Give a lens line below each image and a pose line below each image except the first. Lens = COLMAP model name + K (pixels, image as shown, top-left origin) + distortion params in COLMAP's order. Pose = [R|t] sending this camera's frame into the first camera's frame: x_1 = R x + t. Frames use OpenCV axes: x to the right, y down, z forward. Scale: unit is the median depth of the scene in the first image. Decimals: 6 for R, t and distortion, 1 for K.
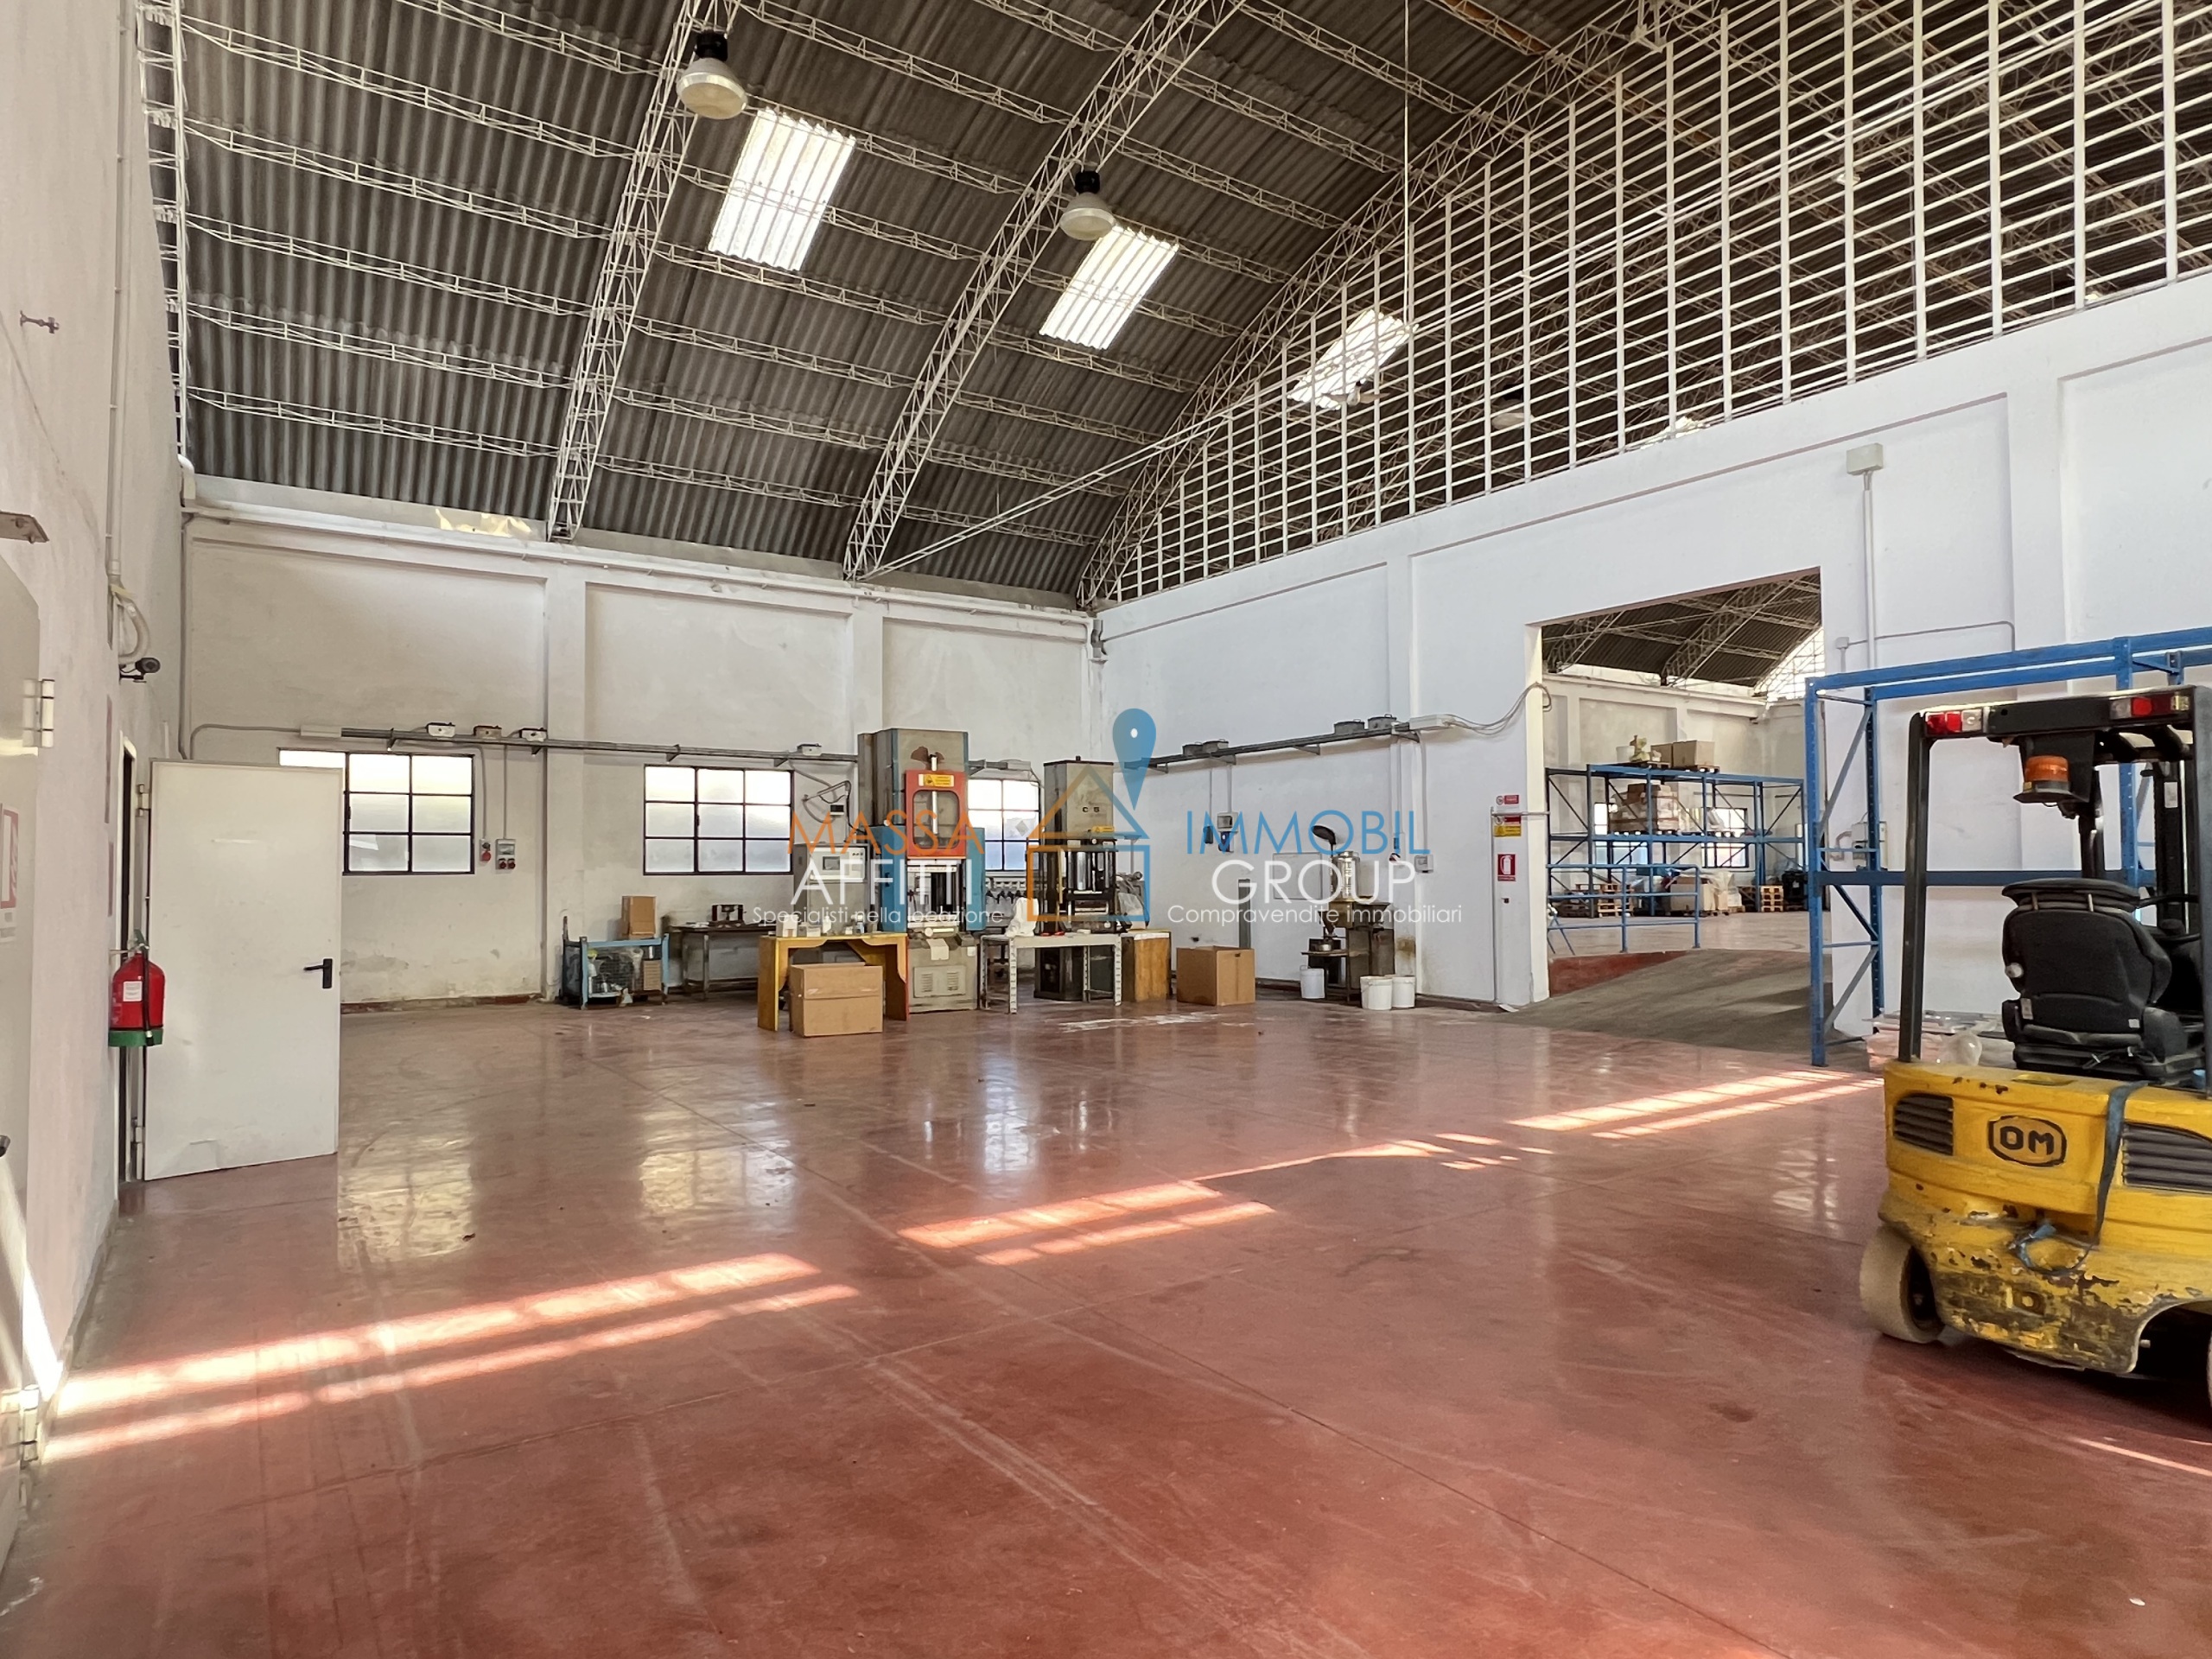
lens RADIAL K [[1276.8, 0, 1090.4], [0, 1276.8, 829.4], [0, 0, 1]] dist [0.000146, -0.000864]
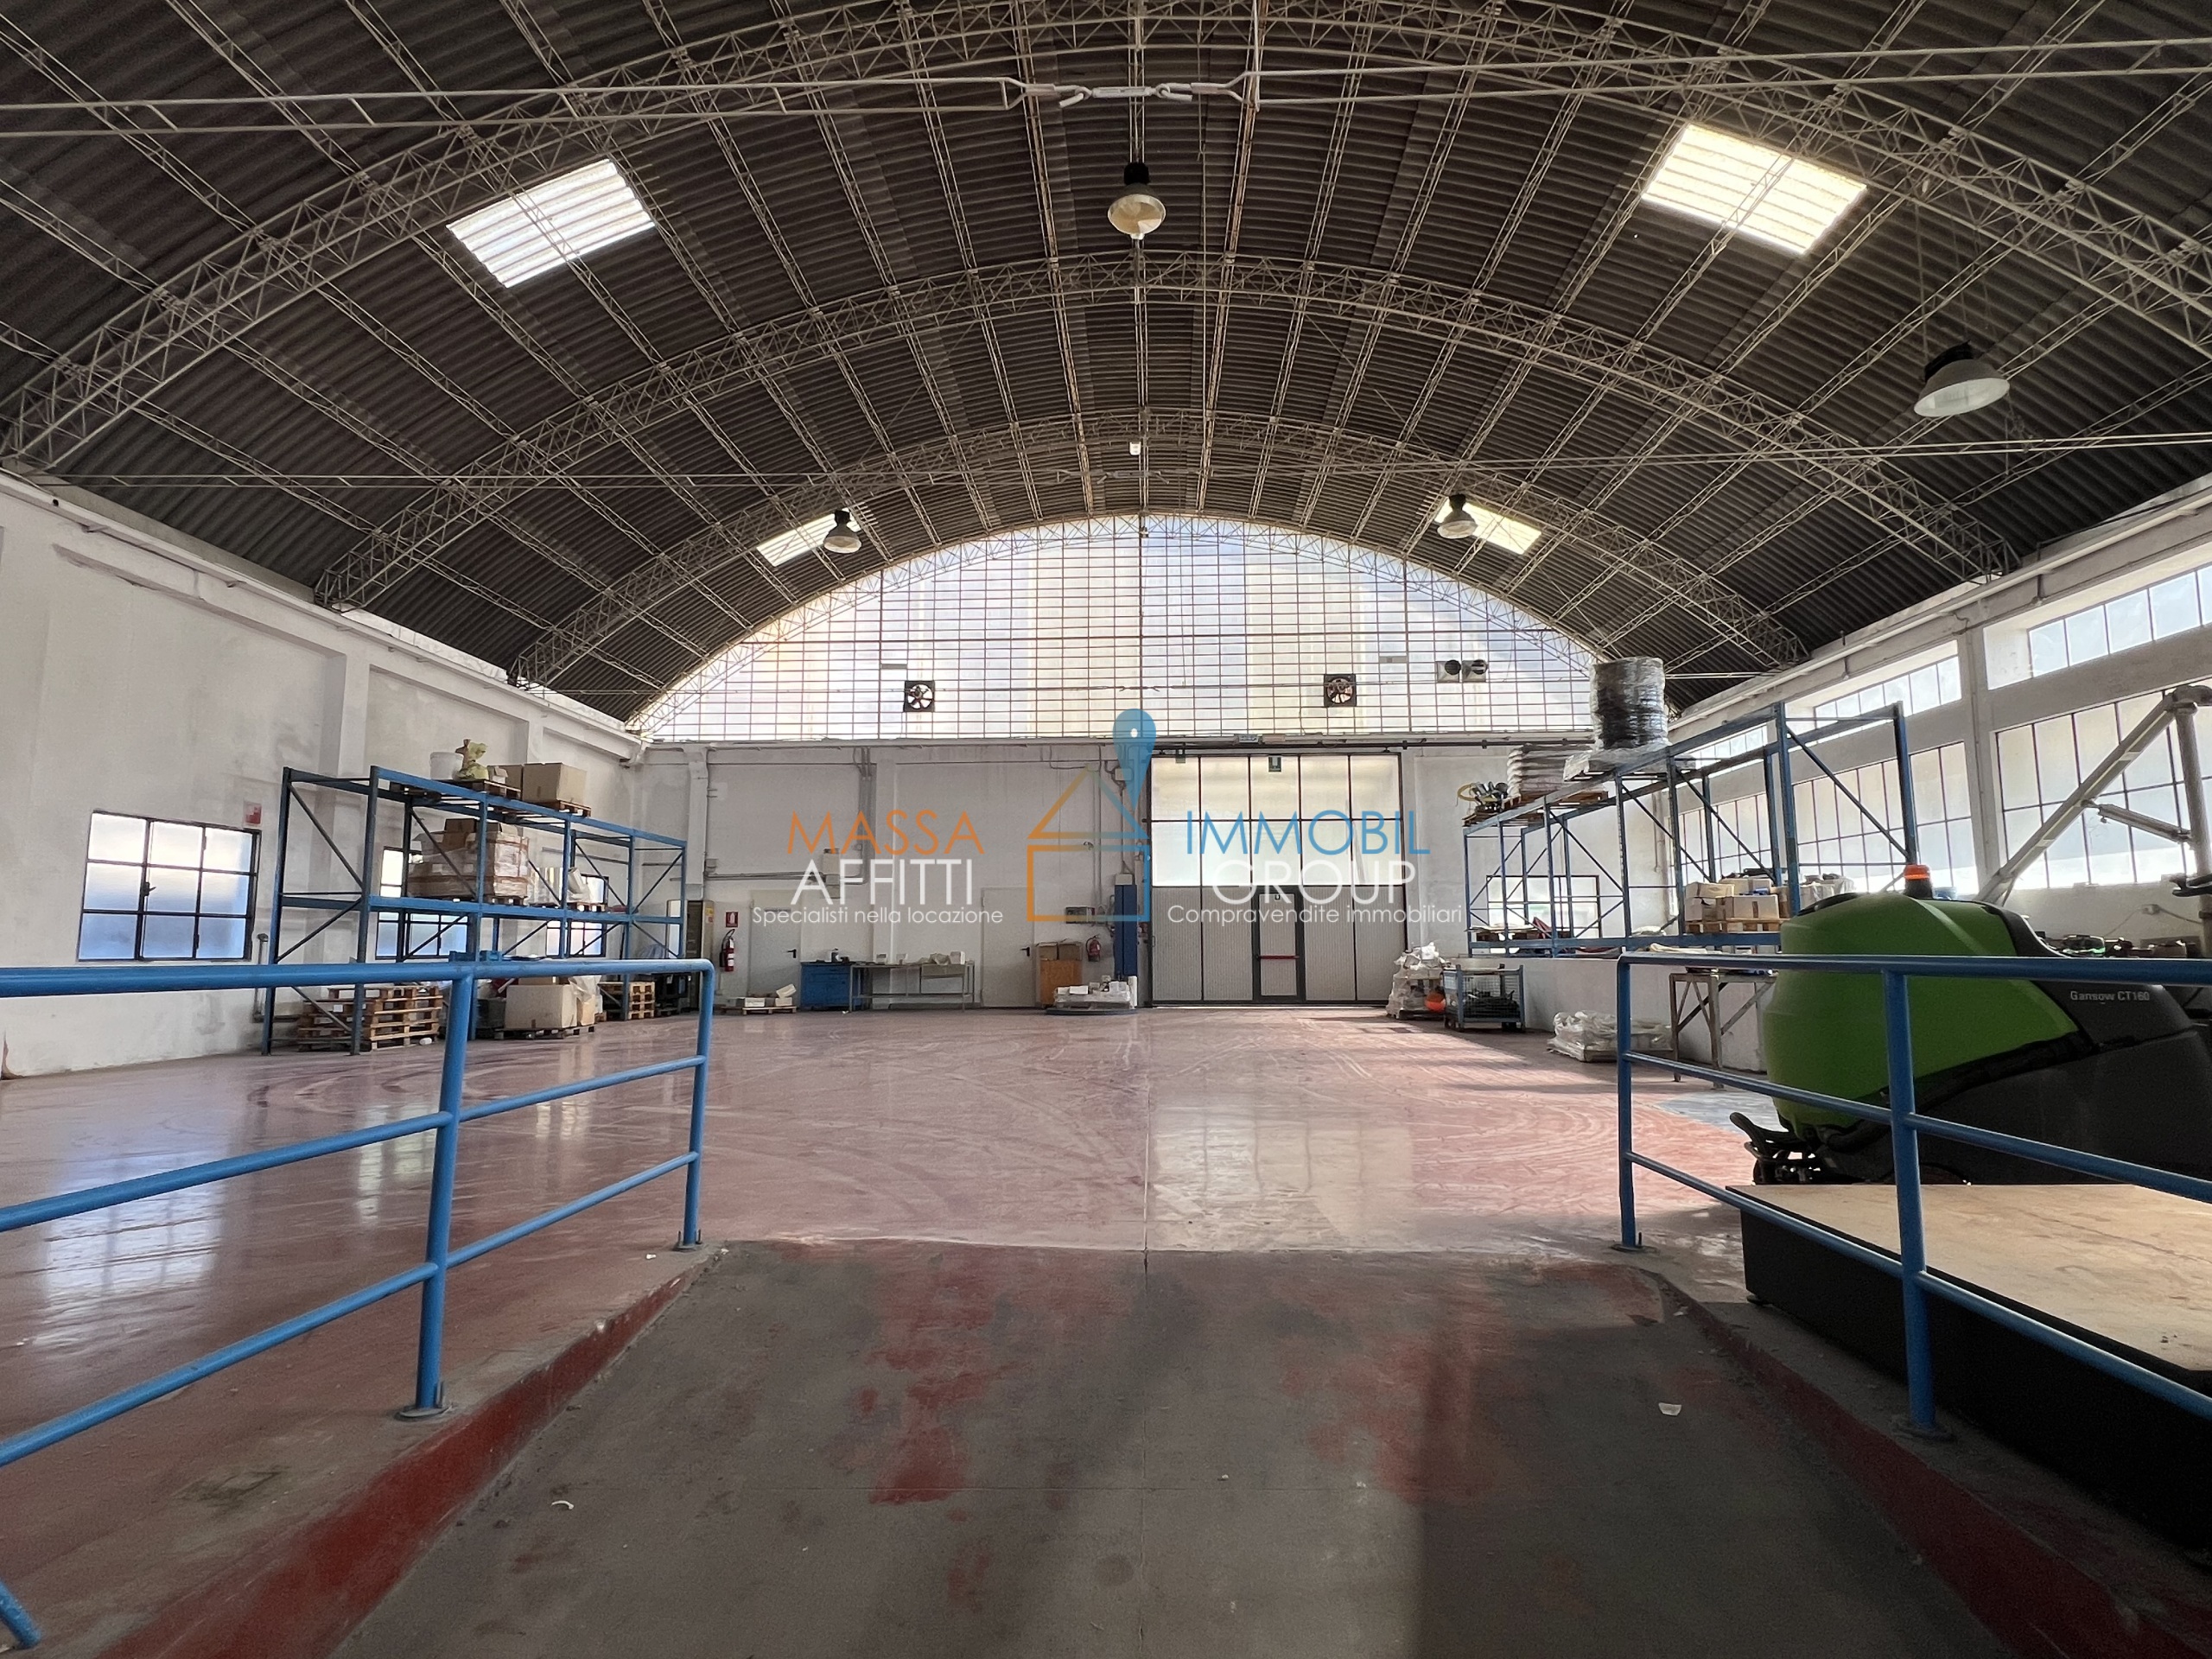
lens RADIAL K [[1117.8, 0, 1106.8], [0, 1117.8, 823.5], [0, 0, 1]] dist [-0.000626, -0.000321]
pose [[0.584518, 0.096477, 0.805625, 0.321166], [-0.028196, 0.994721, -0.098665, 0.018202], [-0.810891, 0.034956, 0.584152, 0.789552]]
